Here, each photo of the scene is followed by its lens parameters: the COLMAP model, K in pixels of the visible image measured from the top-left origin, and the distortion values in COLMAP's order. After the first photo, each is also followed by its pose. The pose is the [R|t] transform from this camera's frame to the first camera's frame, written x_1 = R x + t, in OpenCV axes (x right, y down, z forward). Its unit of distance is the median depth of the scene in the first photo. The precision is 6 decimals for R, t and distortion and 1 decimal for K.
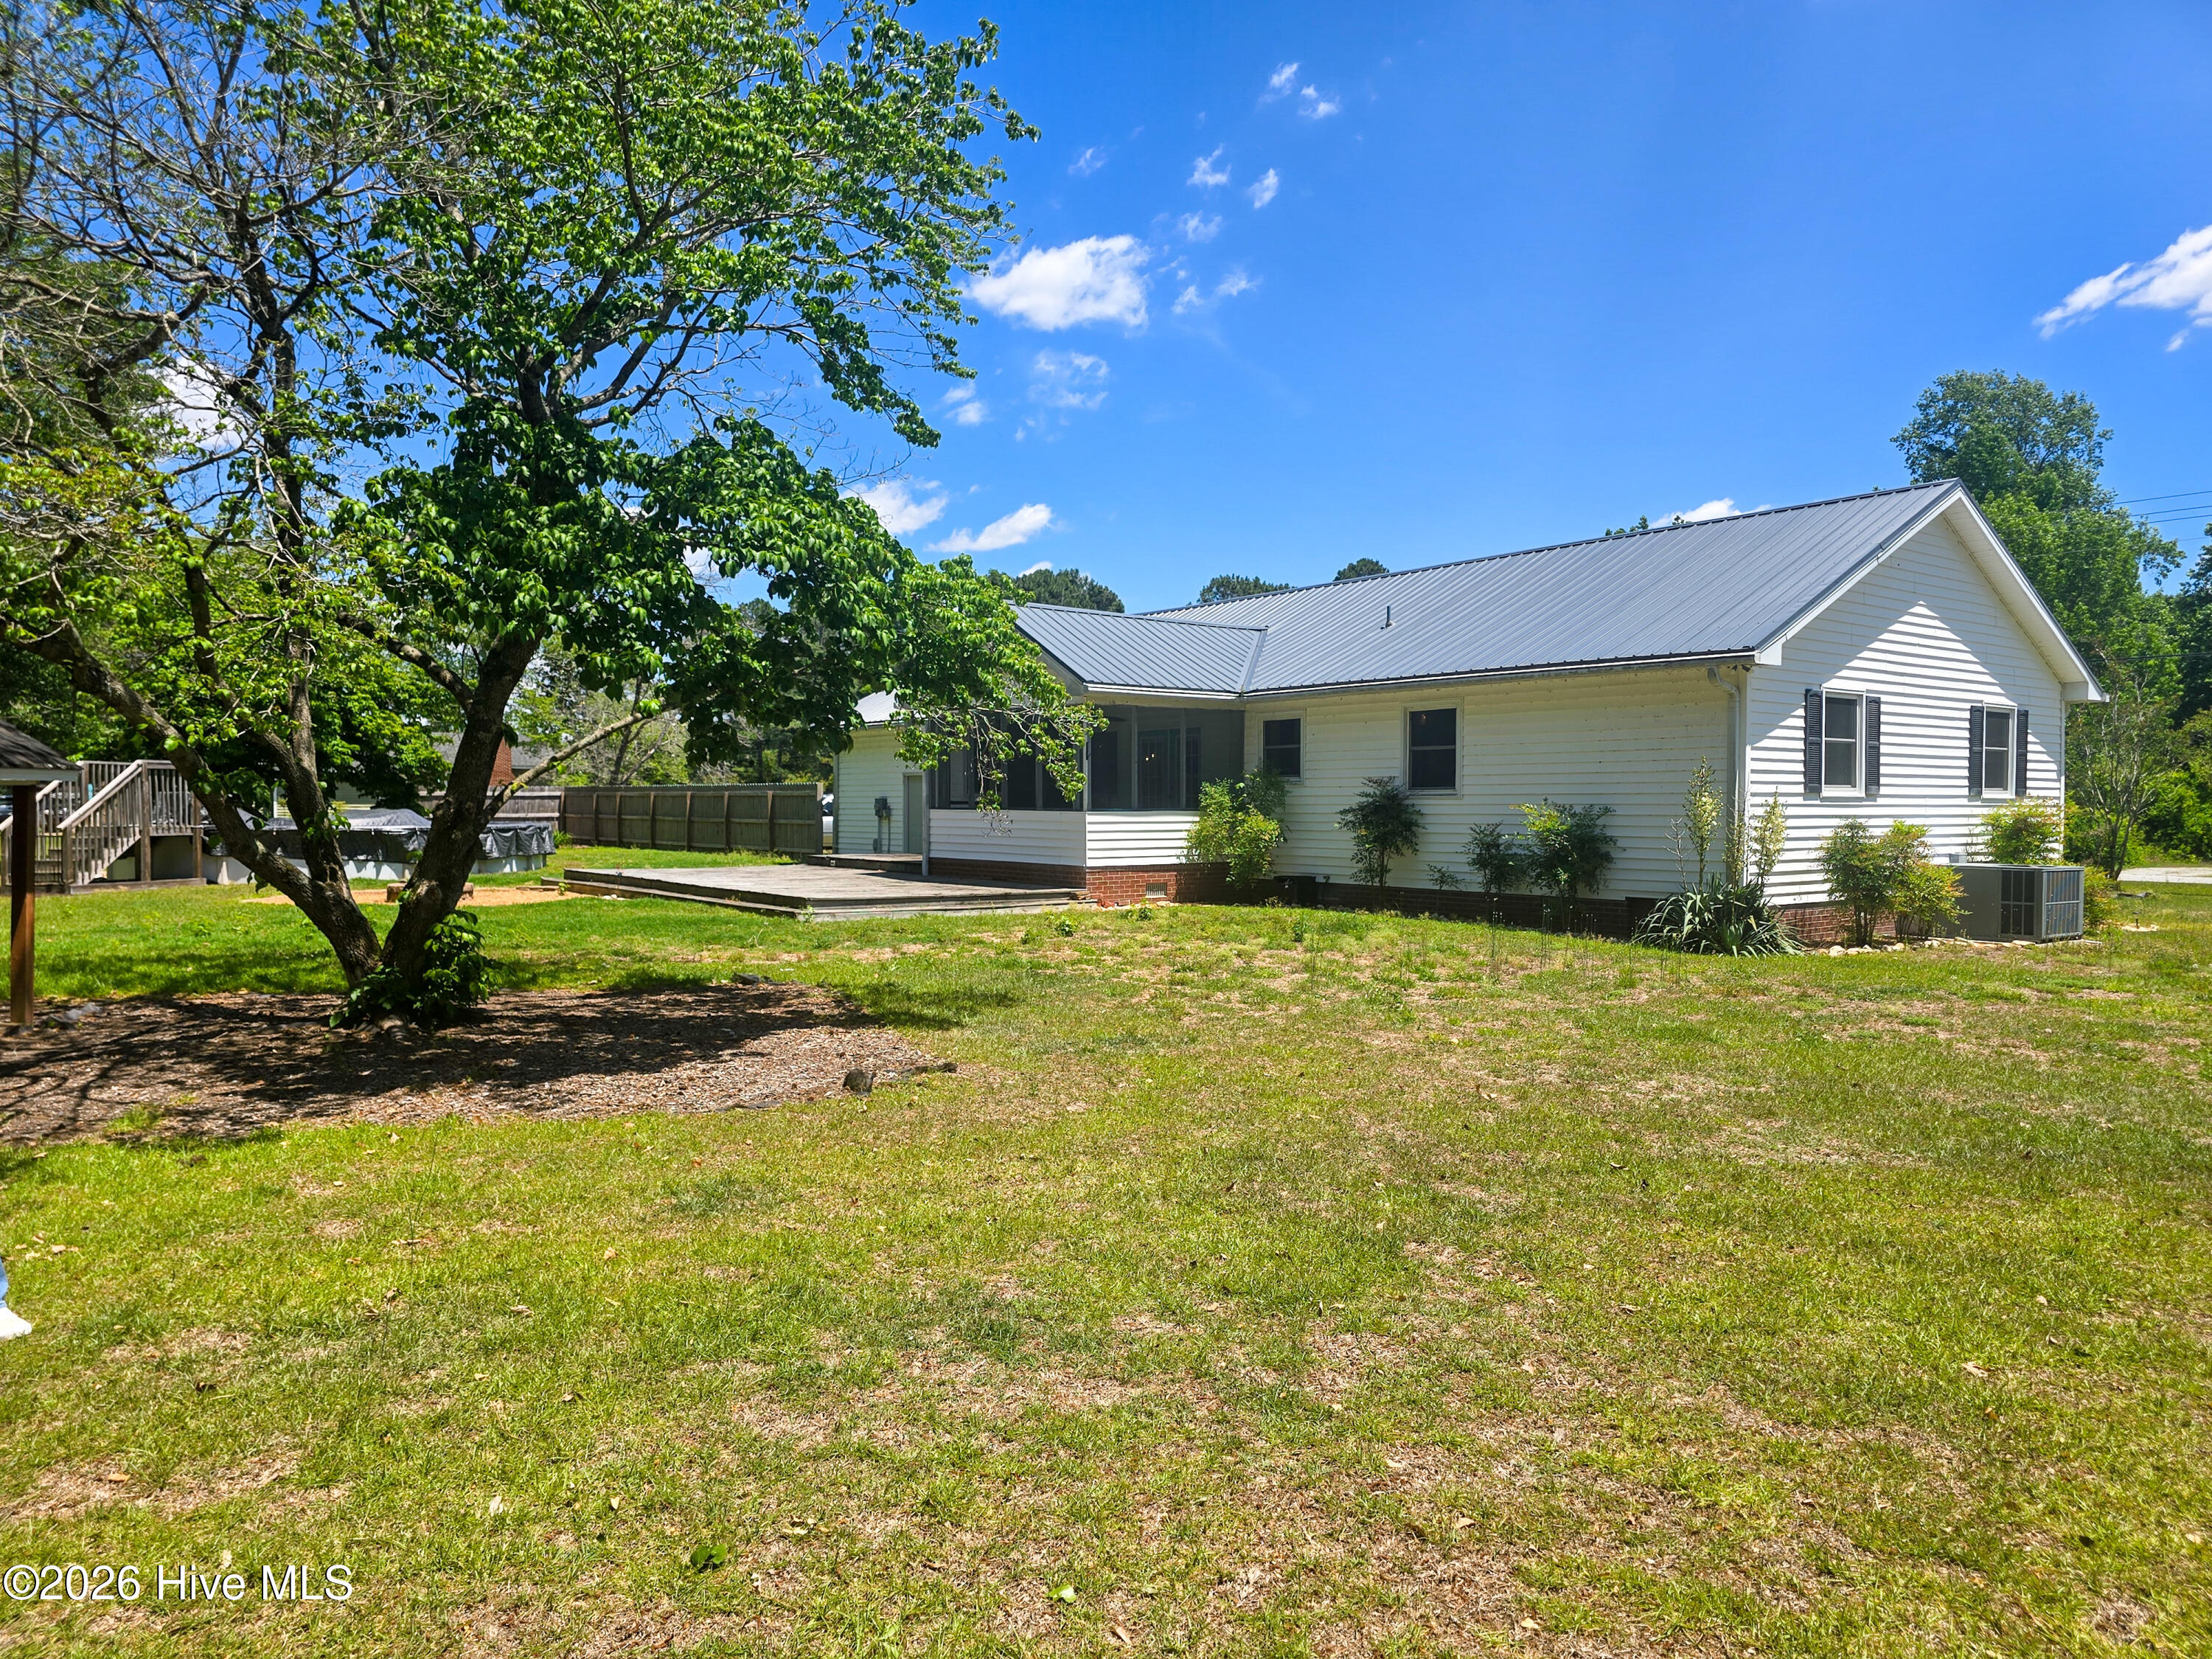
lens RADIAL K [[1580.4, 0, 1105.0], [0, 1580.4, 830.9], [0, 0, 1]] dist [-0.004614, -0.002549]
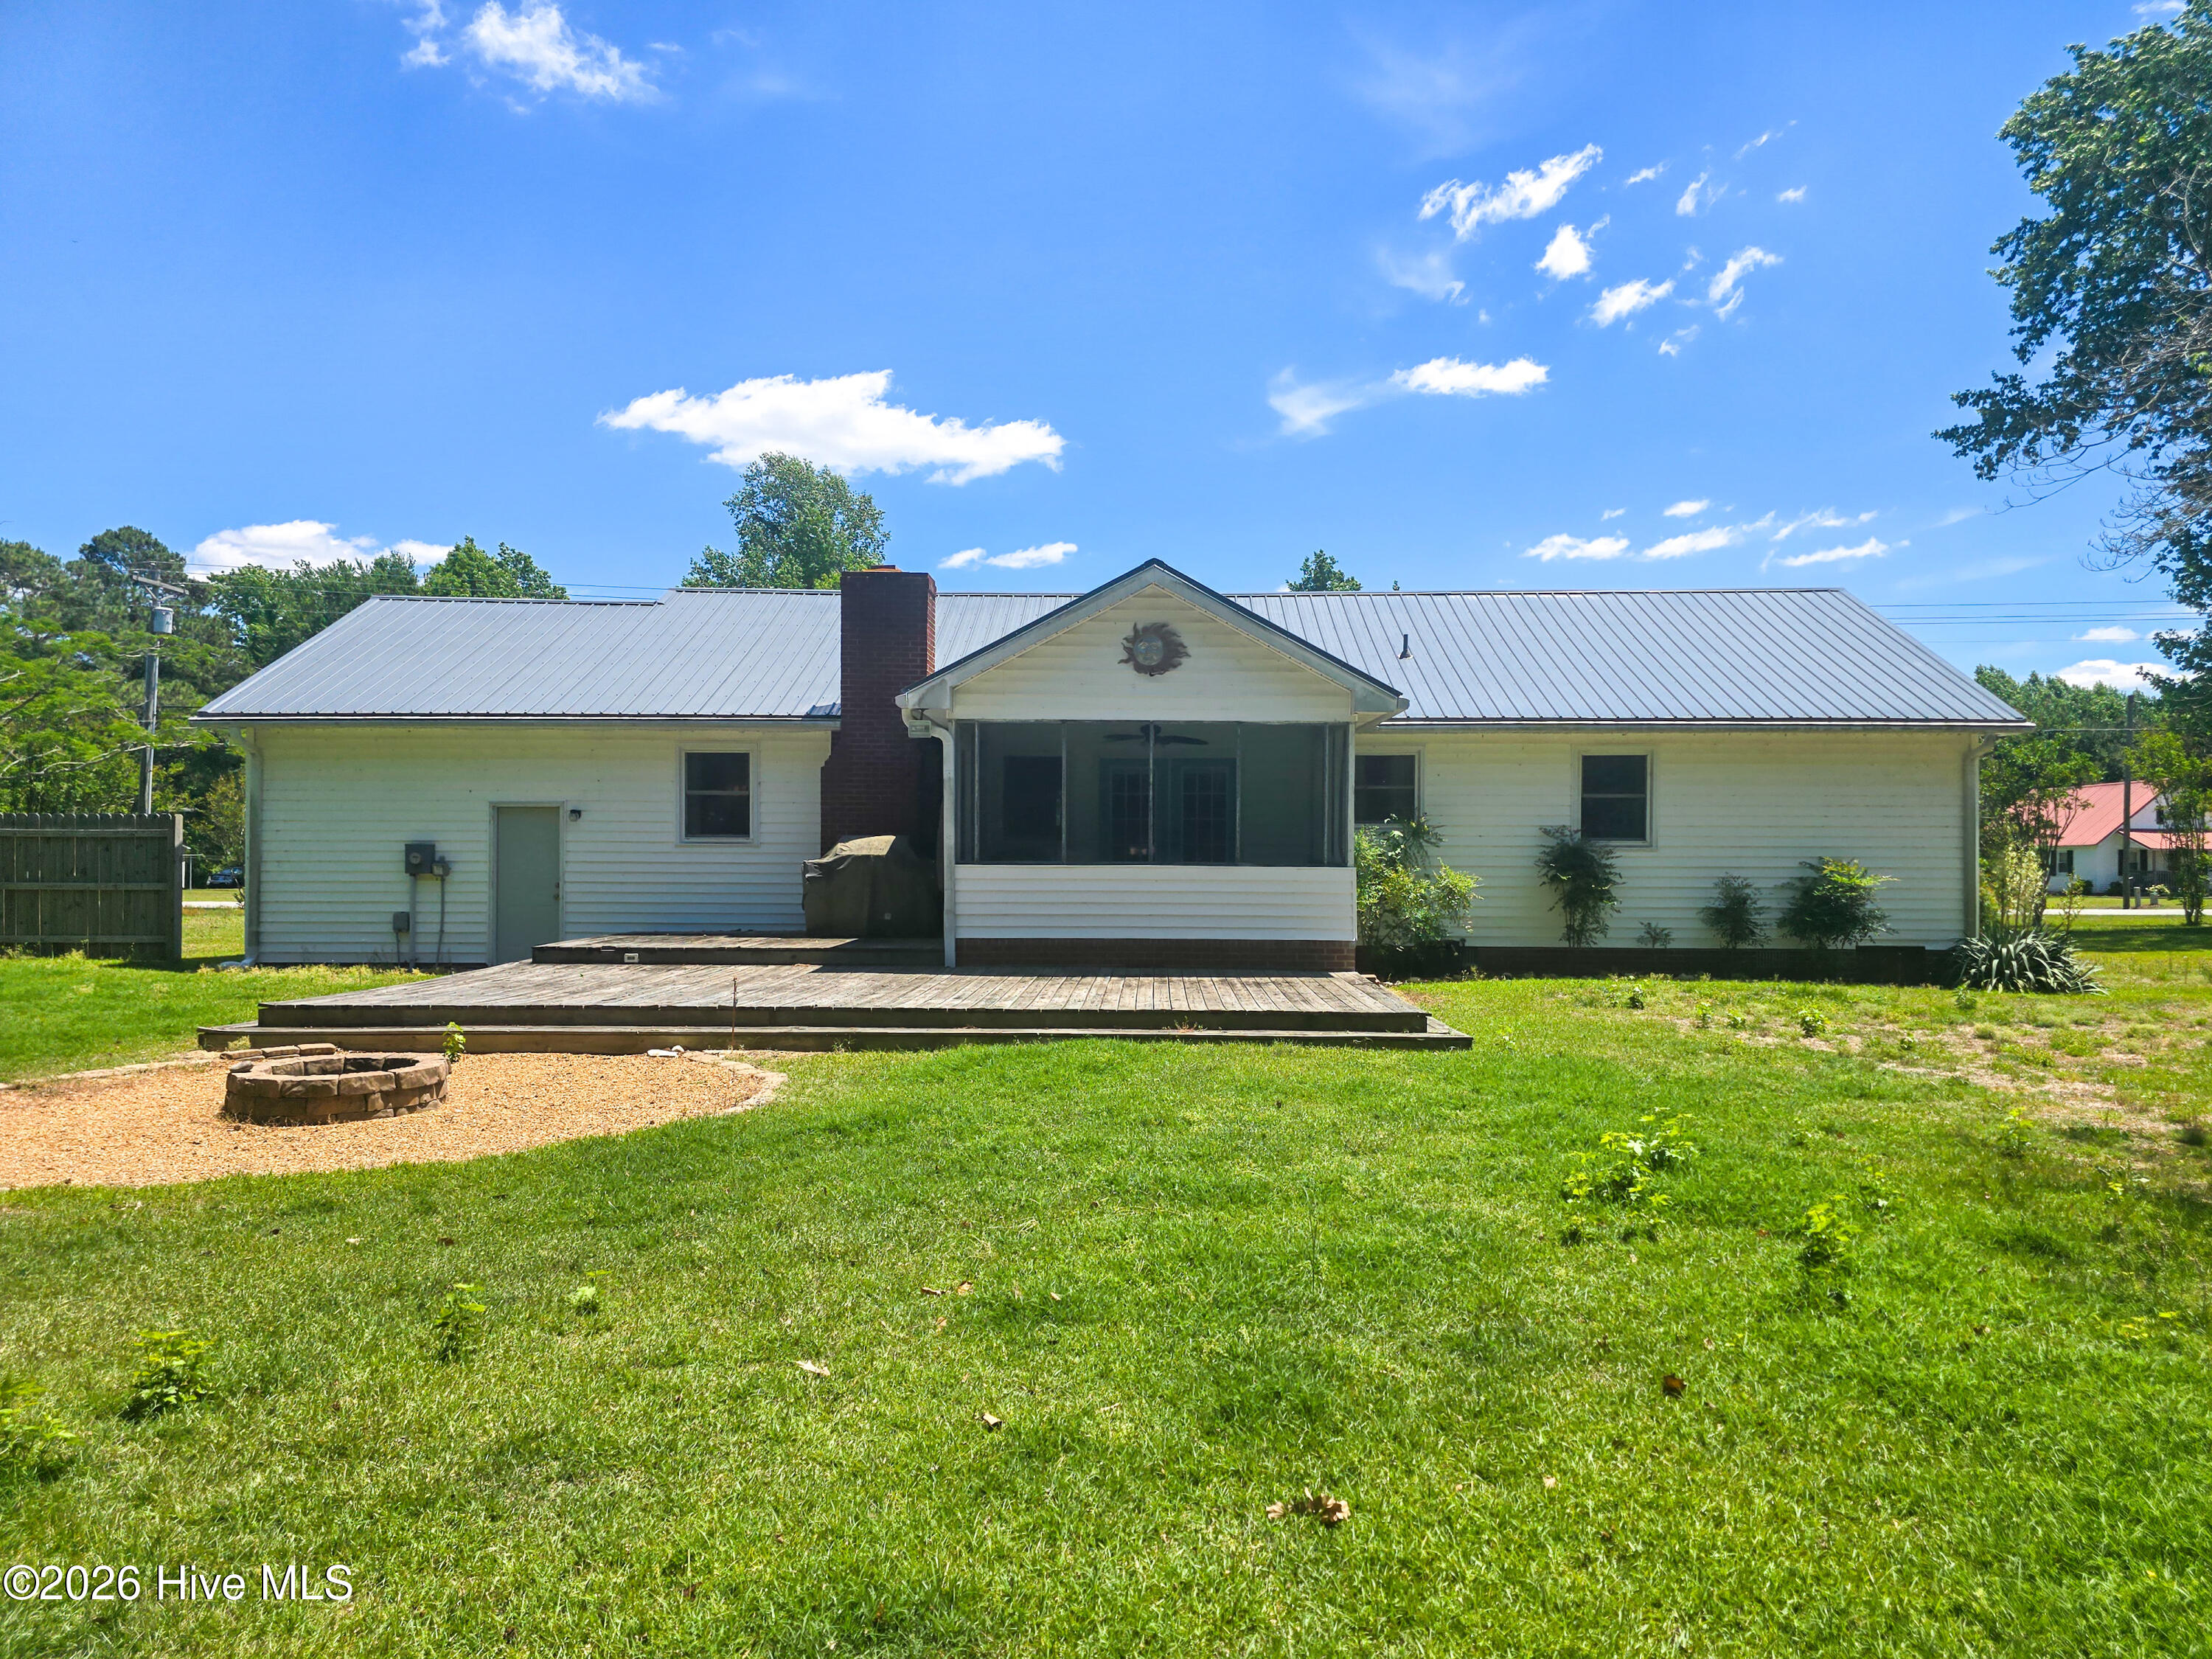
lens RADIAL K [[1580.4, 0, 1103.0], [0, 1580.4, 828.5], [0, 0, 1]] dist [-0.004614, -0.002549]
pose [[0.563224, 0.015527, 0.826159, -0.735327], [0.011189, 0.999588, -0.026414, -0.012160], [-0.826229, 0.024121, 0.562818, 0.726886]]
